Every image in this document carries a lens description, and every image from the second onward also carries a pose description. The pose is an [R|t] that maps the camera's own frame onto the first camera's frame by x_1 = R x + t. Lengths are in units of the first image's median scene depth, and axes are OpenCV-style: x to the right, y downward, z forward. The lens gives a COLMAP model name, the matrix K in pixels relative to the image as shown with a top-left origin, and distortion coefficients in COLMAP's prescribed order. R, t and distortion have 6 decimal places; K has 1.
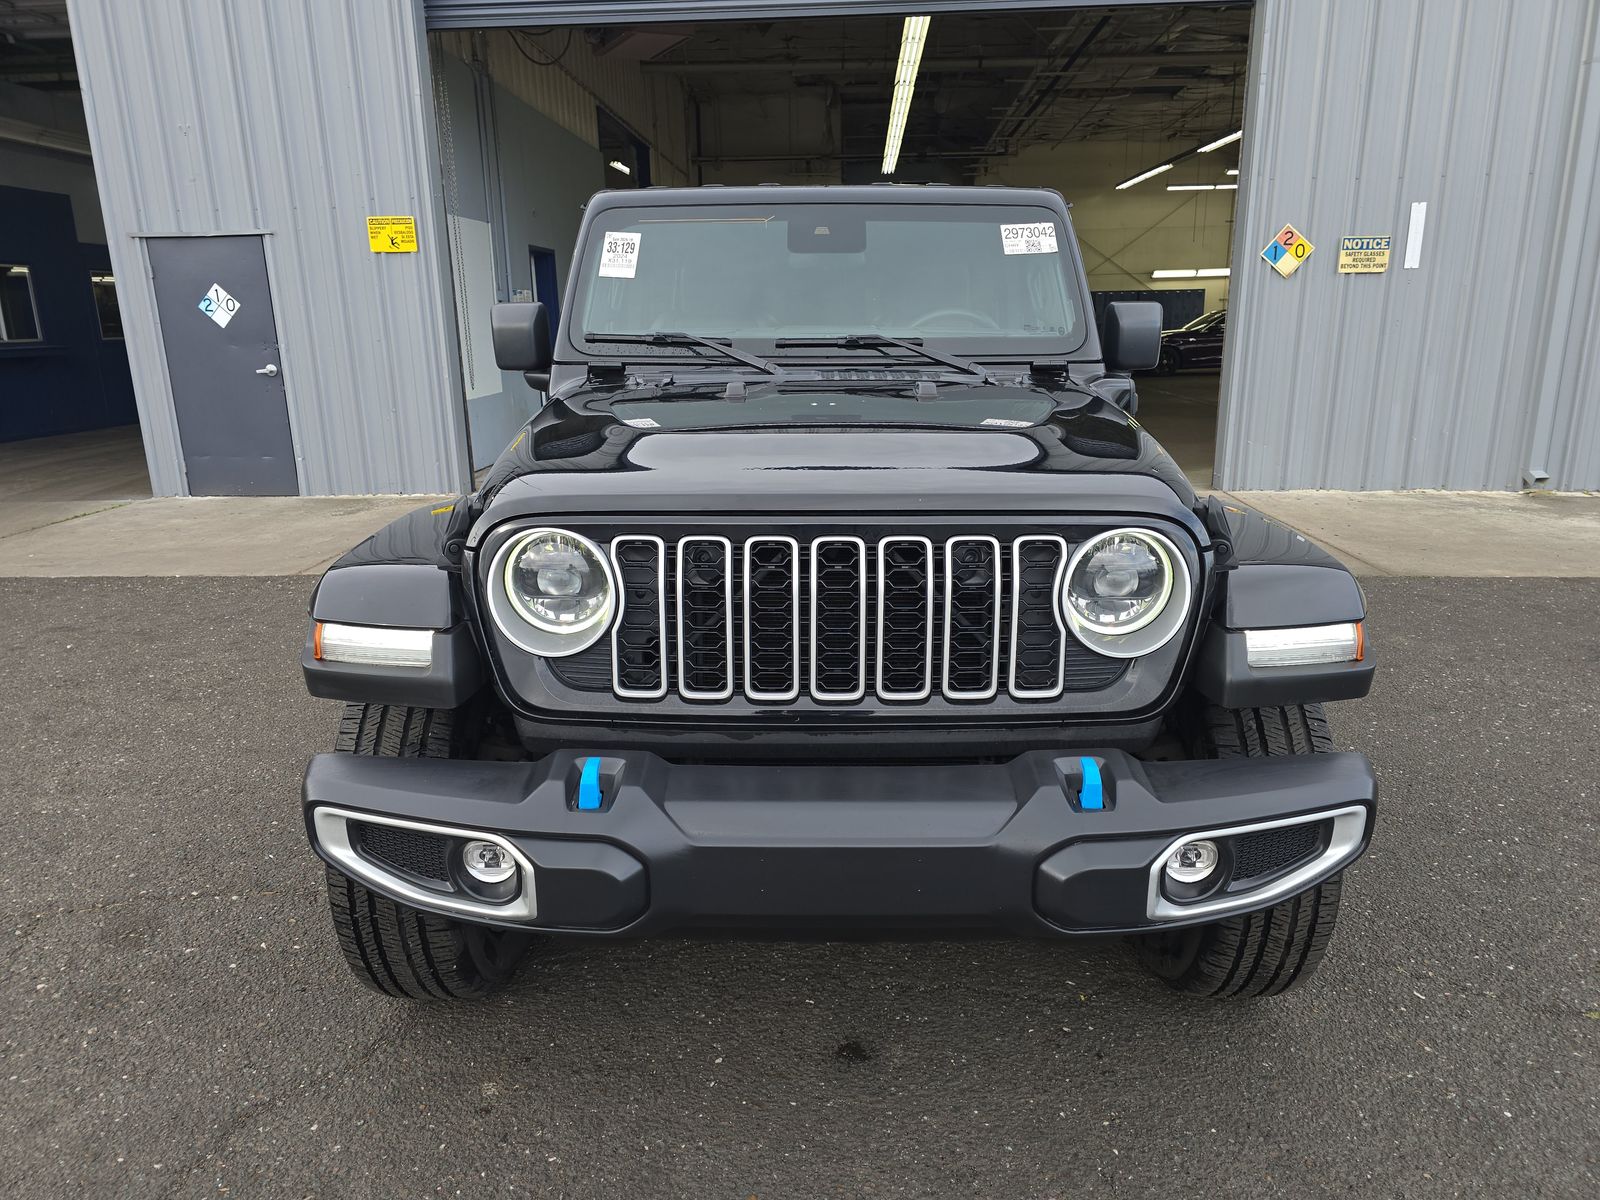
lens RADIAL K [[1105.6, 0, 803.9], [0, 1105.6, 604.0], [0, 0, 1]] dist [0.006545, -0.004246]
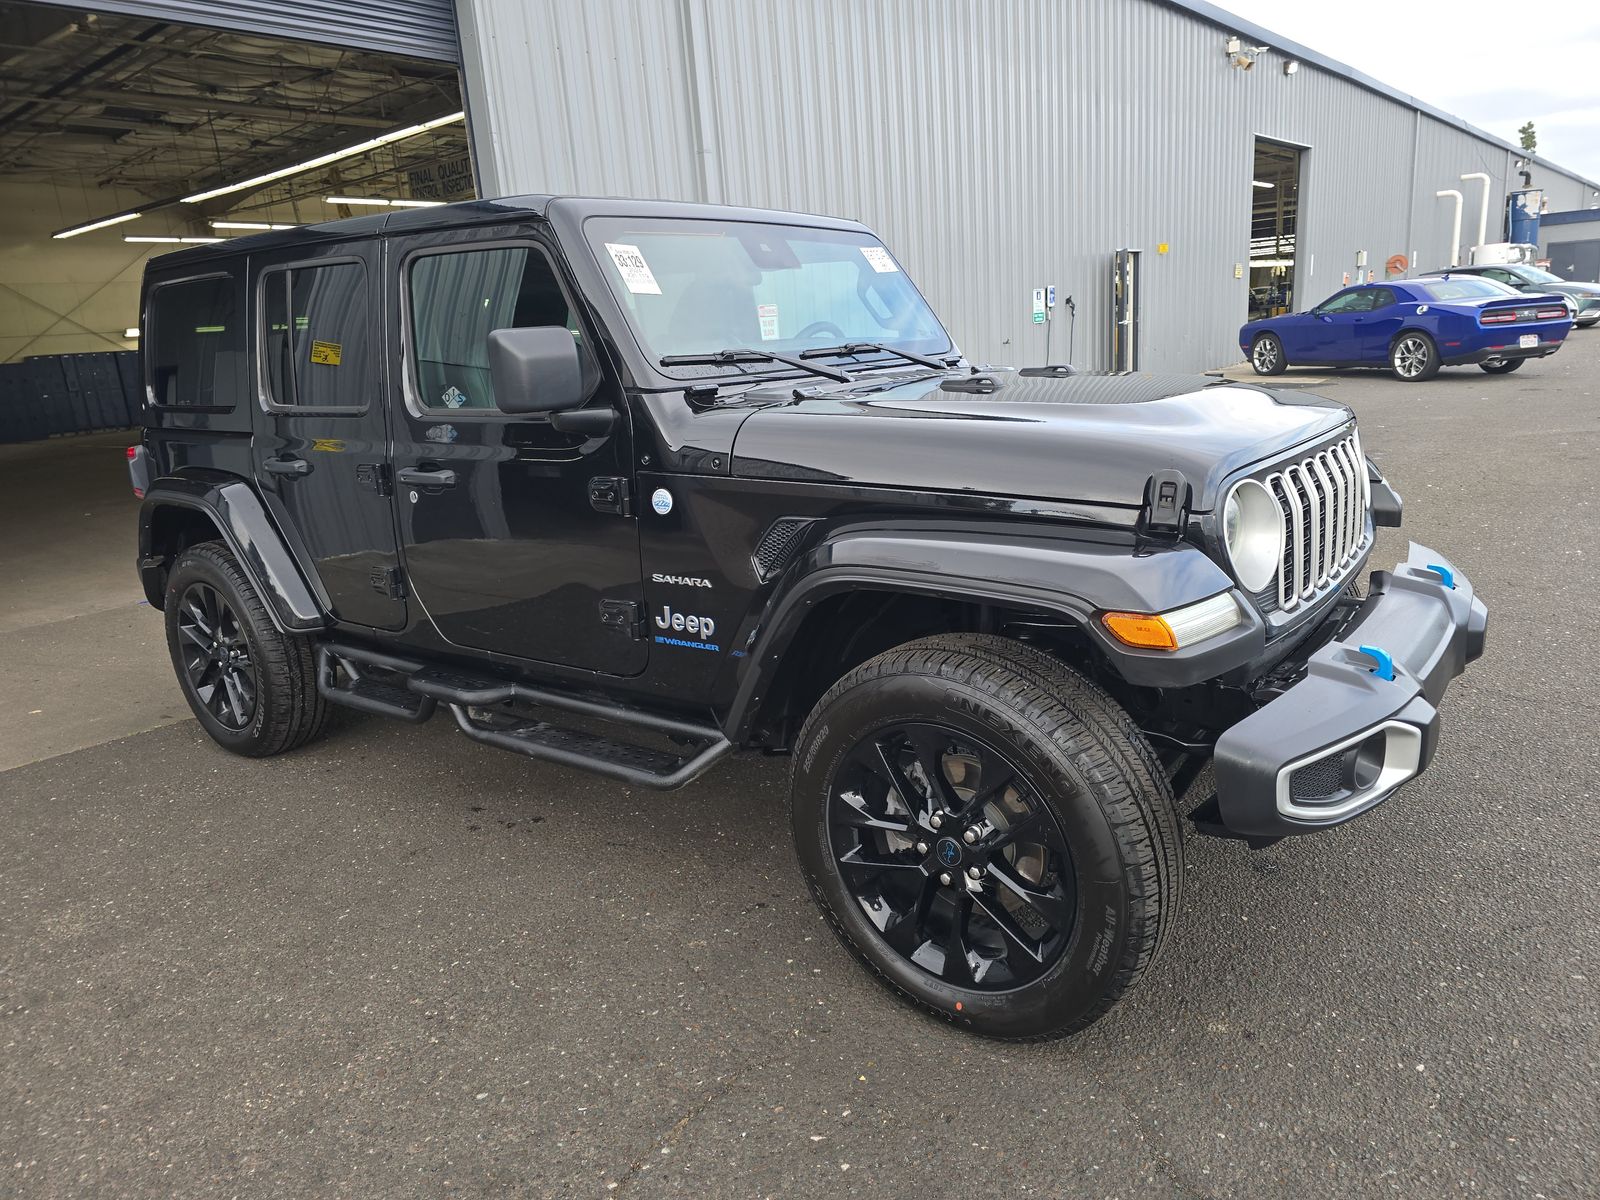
lens RADIAL K [[1105.6, 0, 801.3], [0, 1105.6, 605.0], [0, 0, 1]] dist [0.006545, -0.004246]
pose [[0.593333, -0.219276, 0.774515, -0.125678], [0.257492, 0.963328, 0.075474, -0.013412], [-0.762662, 0.154650, 0.628036, 0.057667]]
